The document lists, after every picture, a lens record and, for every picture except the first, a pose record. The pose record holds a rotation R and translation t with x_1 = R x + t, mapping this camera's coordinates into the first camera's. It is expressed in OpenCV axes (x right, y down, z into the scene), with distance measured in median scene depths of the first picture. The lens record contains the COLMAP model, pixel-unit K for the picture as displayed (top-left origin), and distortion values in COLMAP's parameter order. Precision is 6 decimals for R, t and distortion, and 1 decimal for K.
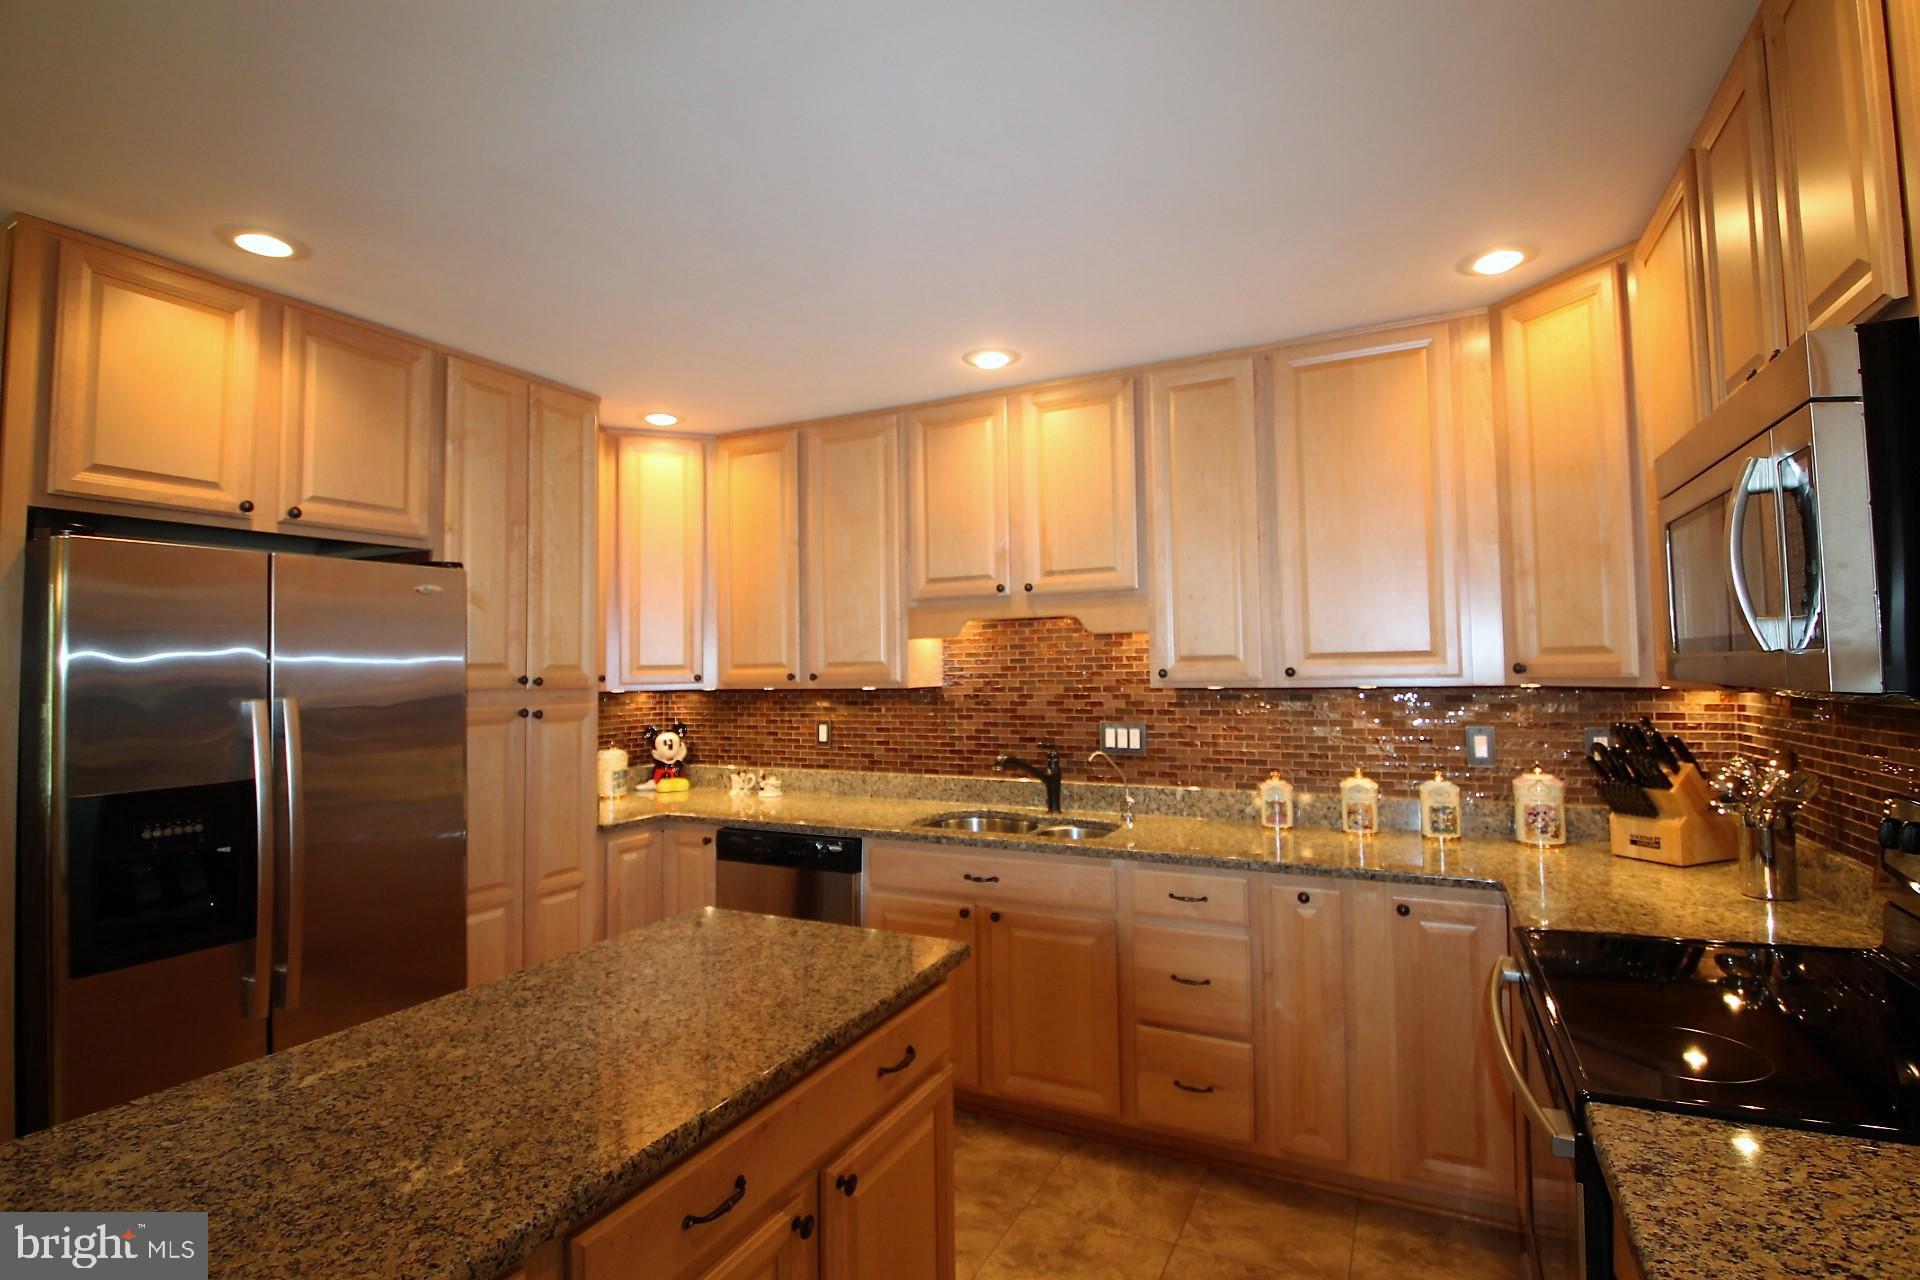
lens RADIAL K [[889.2, 0, 960.0], [0, 889.2, 640.0], [0, 0, 1]] dist [0.000875, -0.018862]
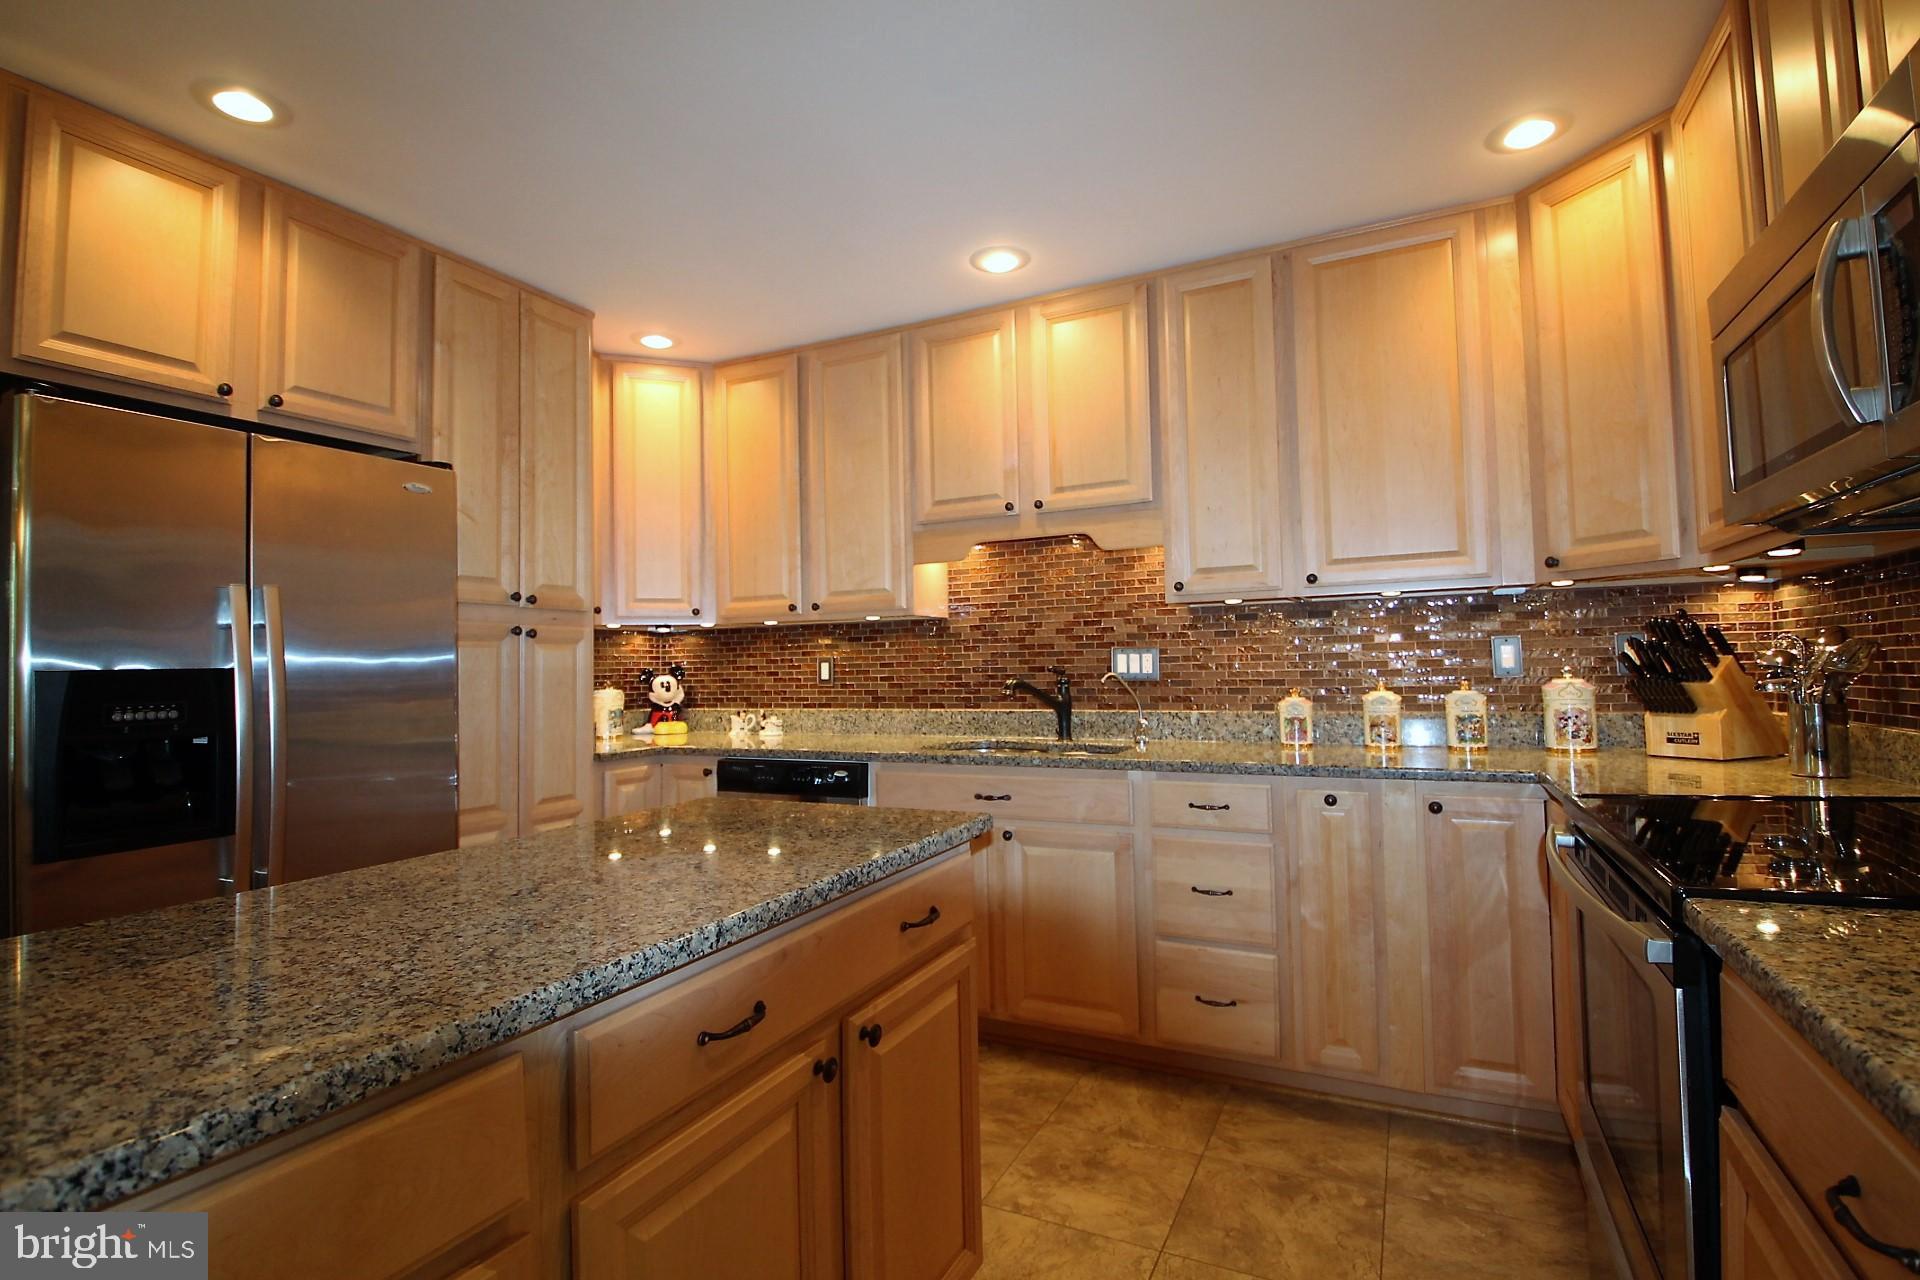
lens RADIAL K [[889.4, 0, 960.0], [0, 889.4, 640.0], [0, 0, 1]] dist [-0.001594, -0.015691]
pose [[0.999955, -0.005326, 0.007913, -0.019671], [0.005301, 0.999981, 0.003150, 0.099102], [-0.007929, -0.003108, 0.999964, 0.035523]]
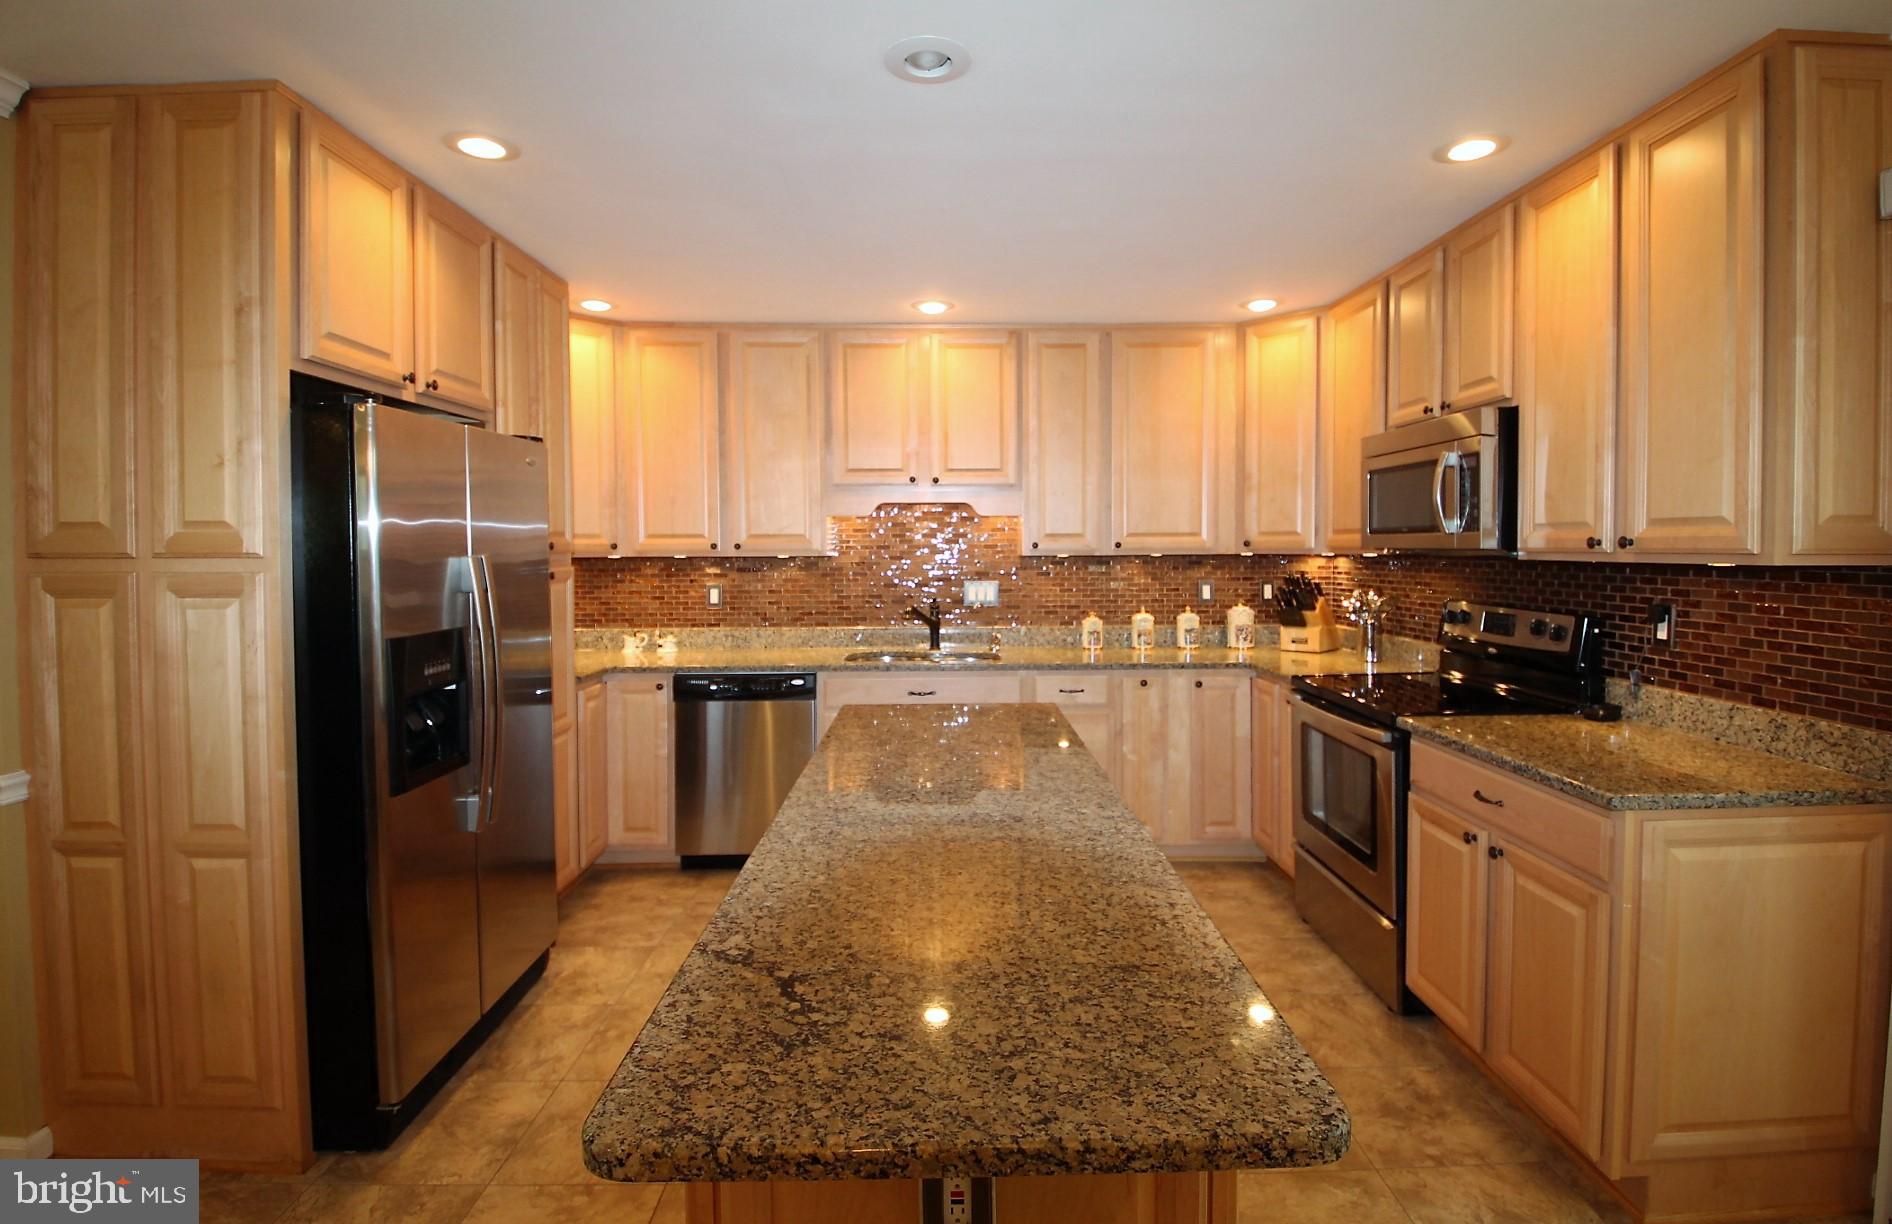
lens RADIAL K [[898.7, 0, 955.3], [0, 898.7, 585.8], [0, 0, 1]] dist [0.024412, -0.000173]
pose [[0.885239, -0.009686, 0.465036, -0.608269], [-0.023422, 0.997587, 0.065364, 0.011583], [-0.464547, -0.068755, 0.882876, -0.250517]]
